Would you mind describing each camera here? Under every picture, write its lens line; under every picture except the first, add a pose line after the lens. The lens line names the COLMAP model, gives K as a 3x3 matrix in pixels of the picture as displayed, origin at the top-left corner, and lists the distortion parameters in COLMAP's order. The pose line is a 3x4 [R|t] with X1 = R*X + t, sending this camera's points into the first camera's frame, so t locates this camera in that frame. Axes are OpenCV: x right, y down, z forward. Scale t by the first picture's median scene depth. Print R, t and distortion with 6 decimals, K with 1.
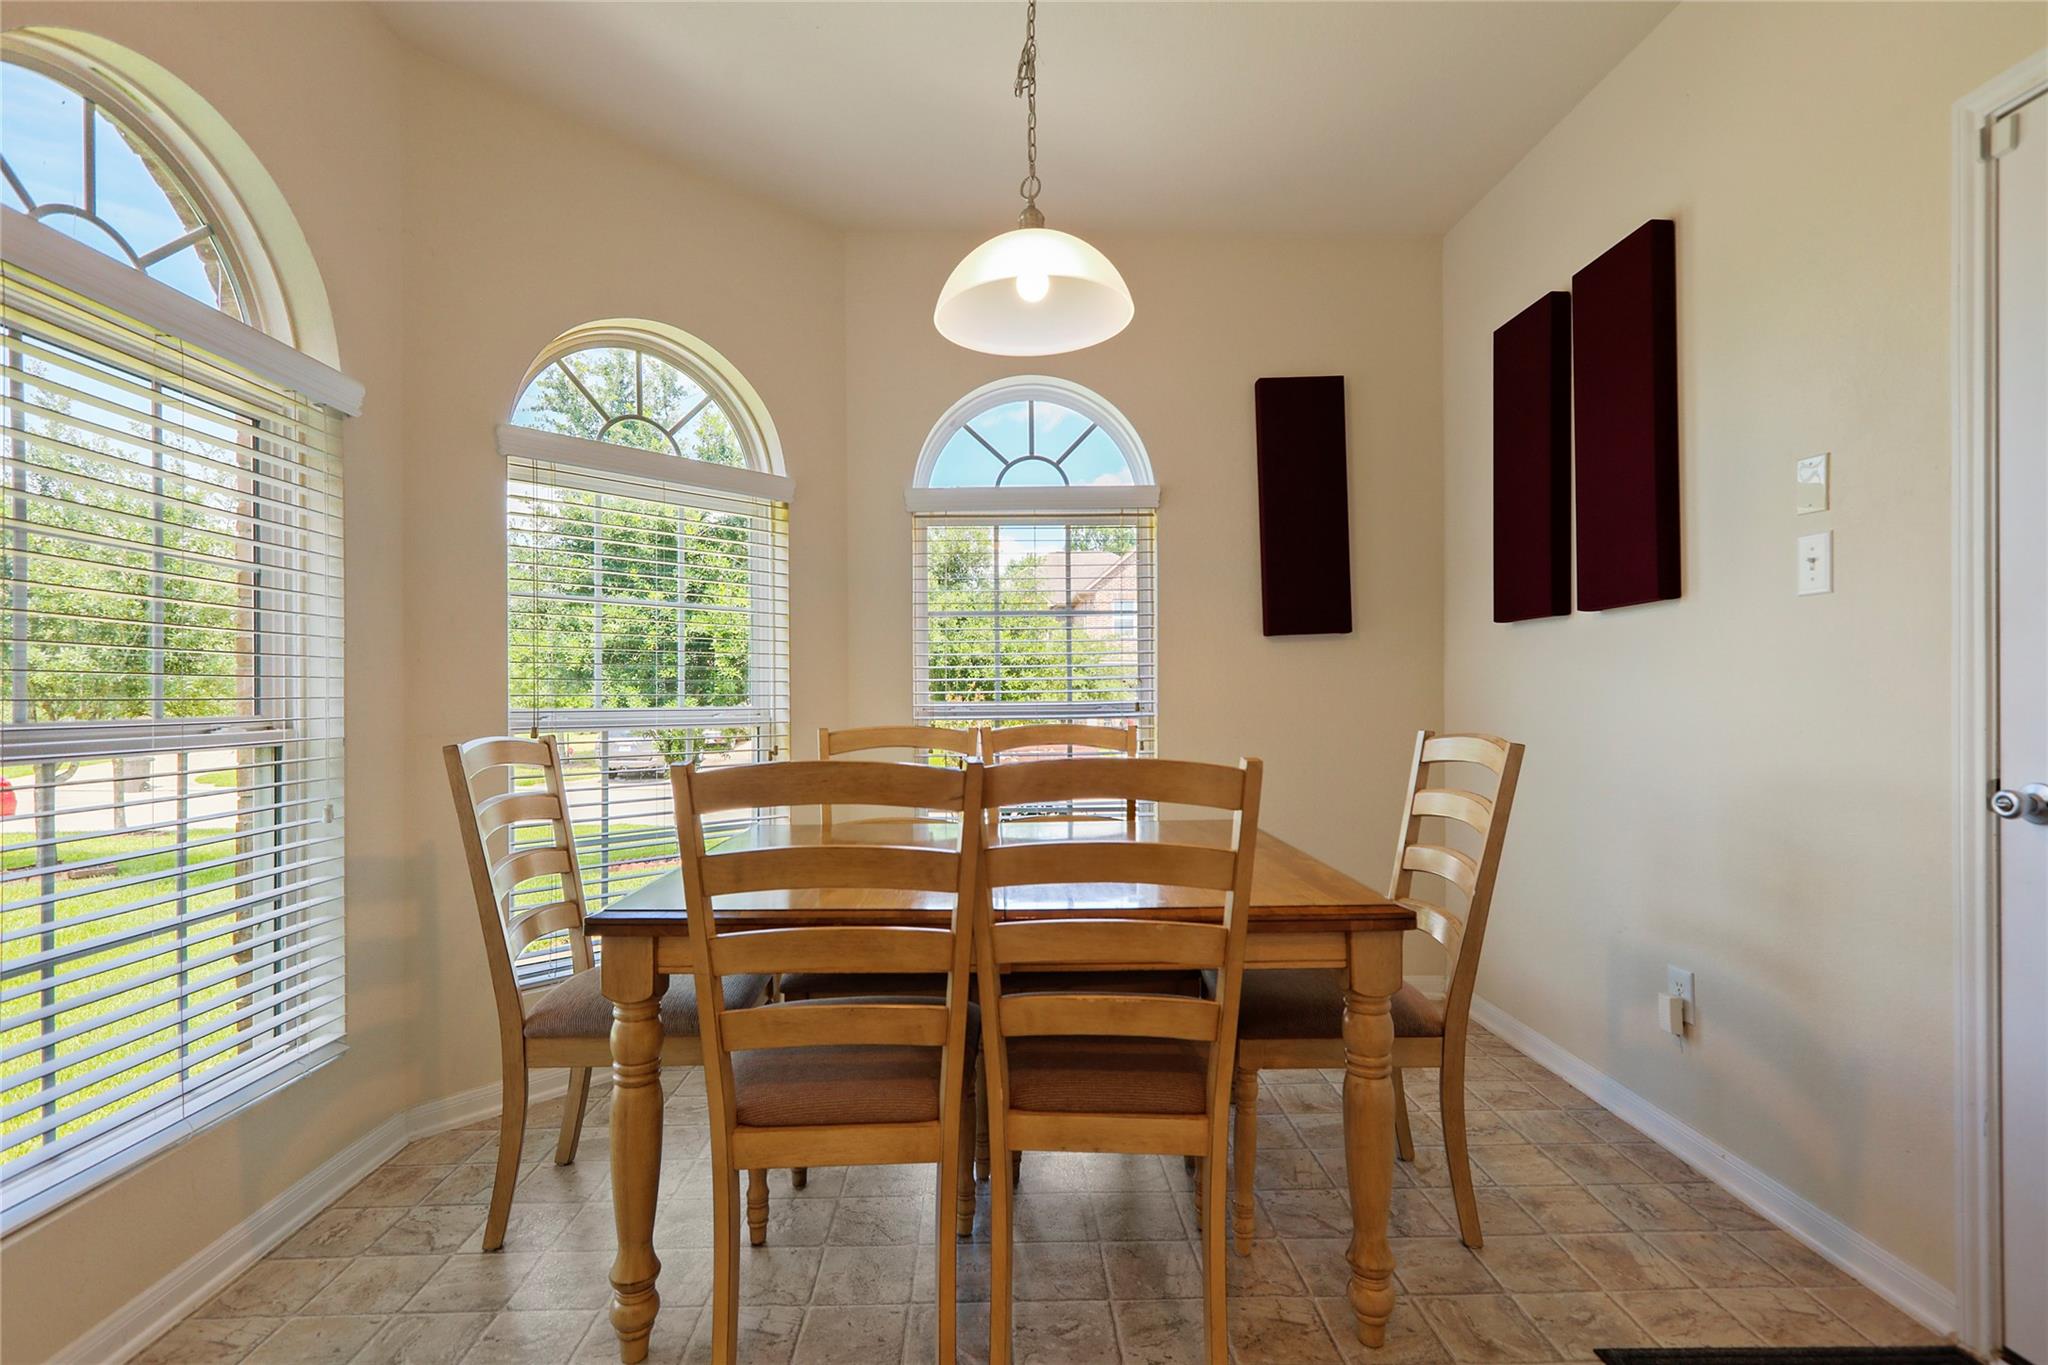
lens RADIAL K [[950.7, 0, 1025.7], [0, 950.7, 679.6], [0, 0, 1]] dist [-0.000576, -0.000321]
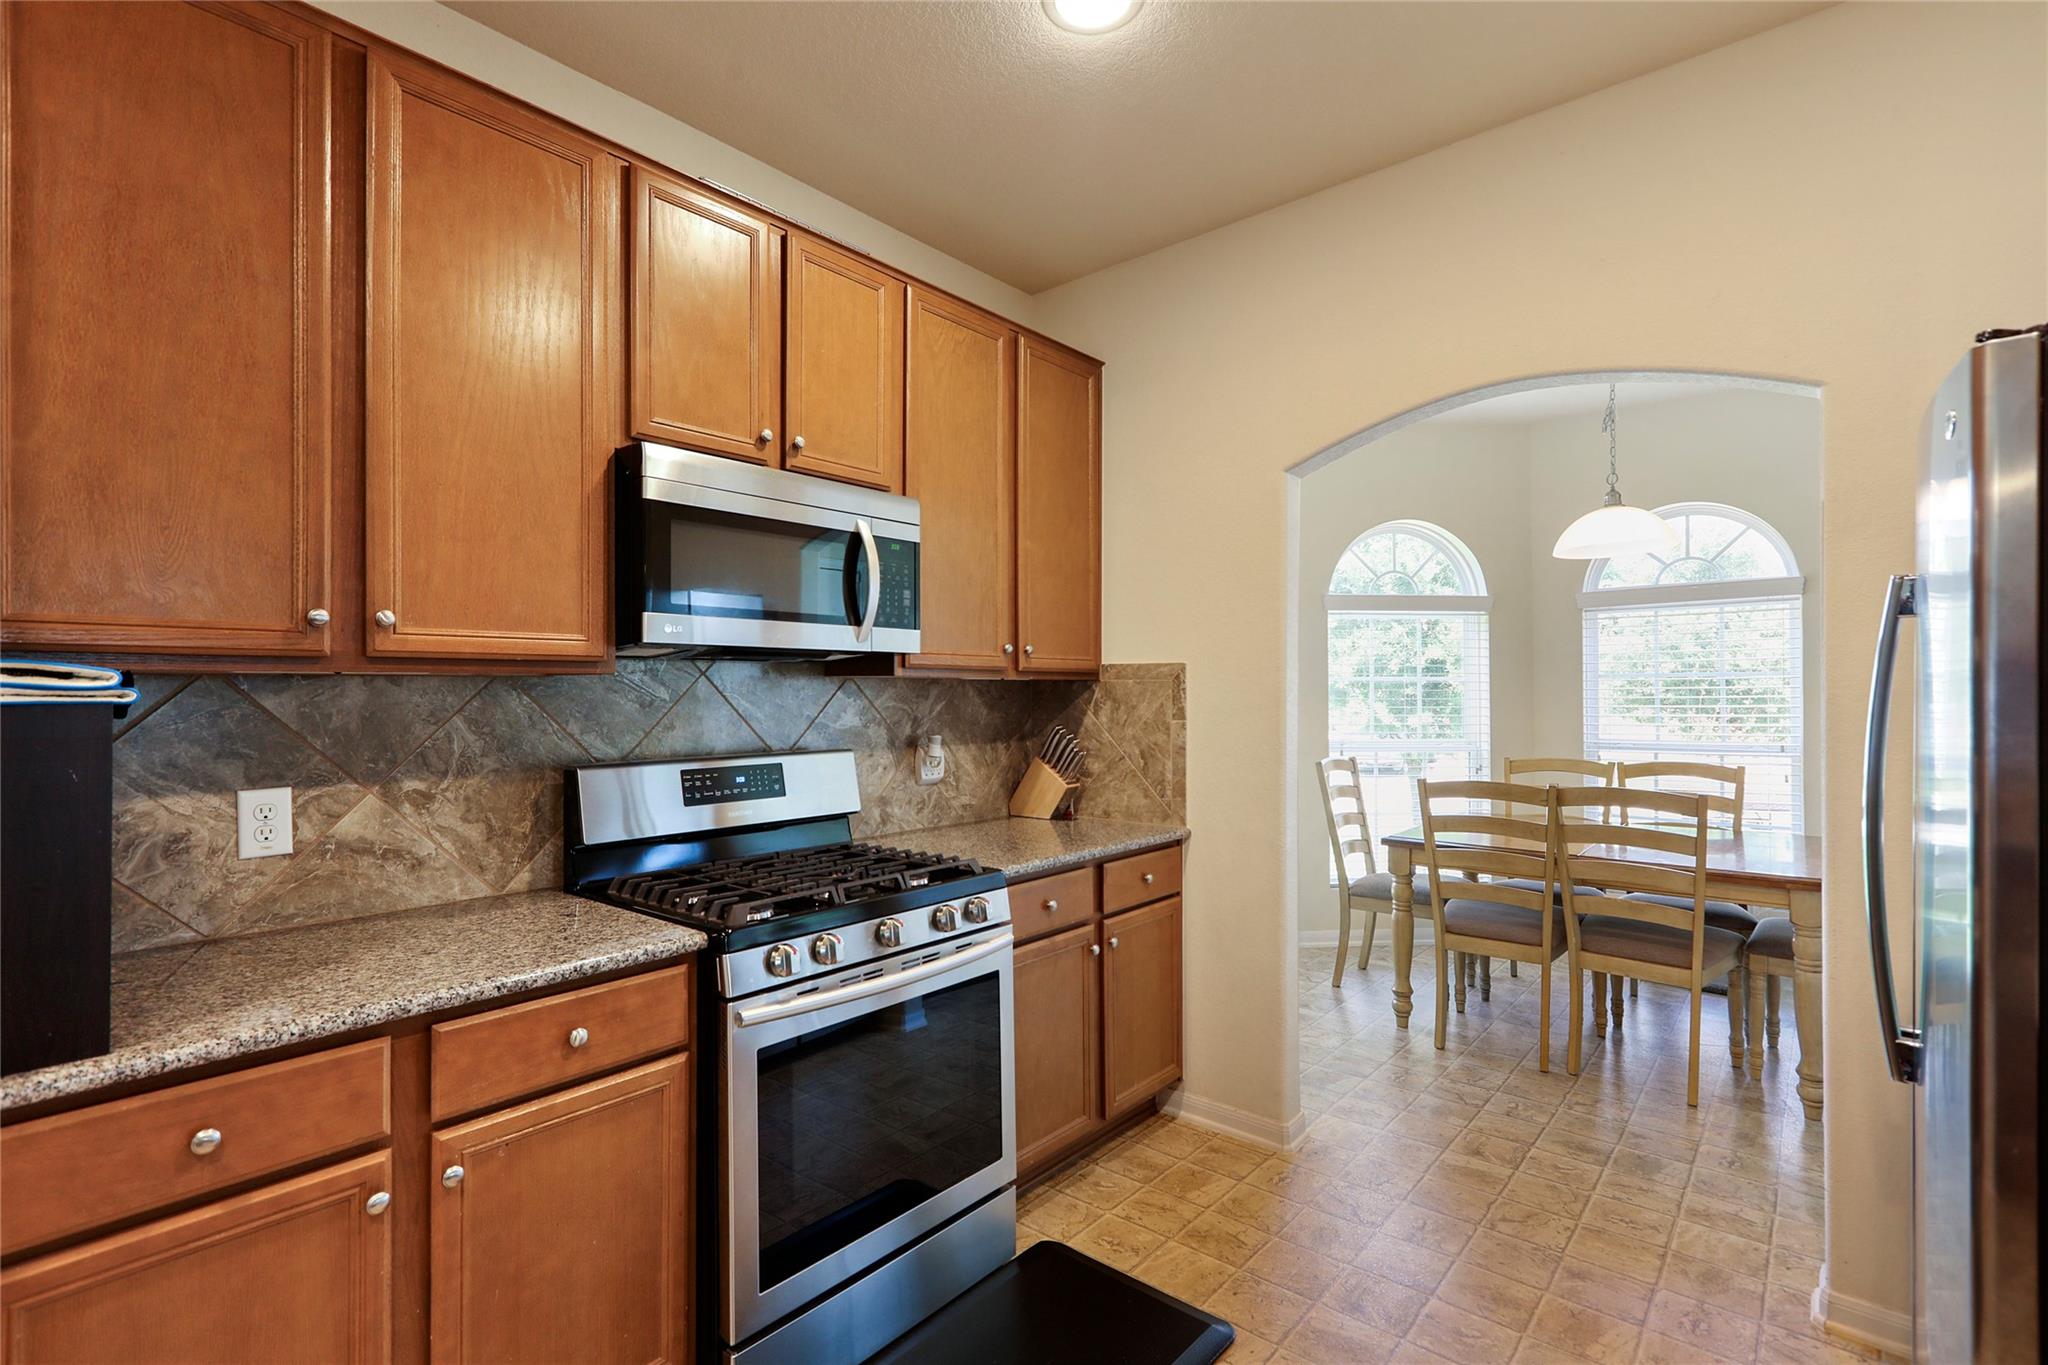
lens RADIAL K [[950.7, 0, 1015.9], [0, 950.7, 678.1], [0, 0, 1]] dist [-0.000576, -0.000321]
pose [[0.732701, -0.004546, -0.680535, 0.416102], [0.004234, 0.999989, -0.002122, -0.128403], [0.680537, -0.001327, 0.732712, -1.157762]]
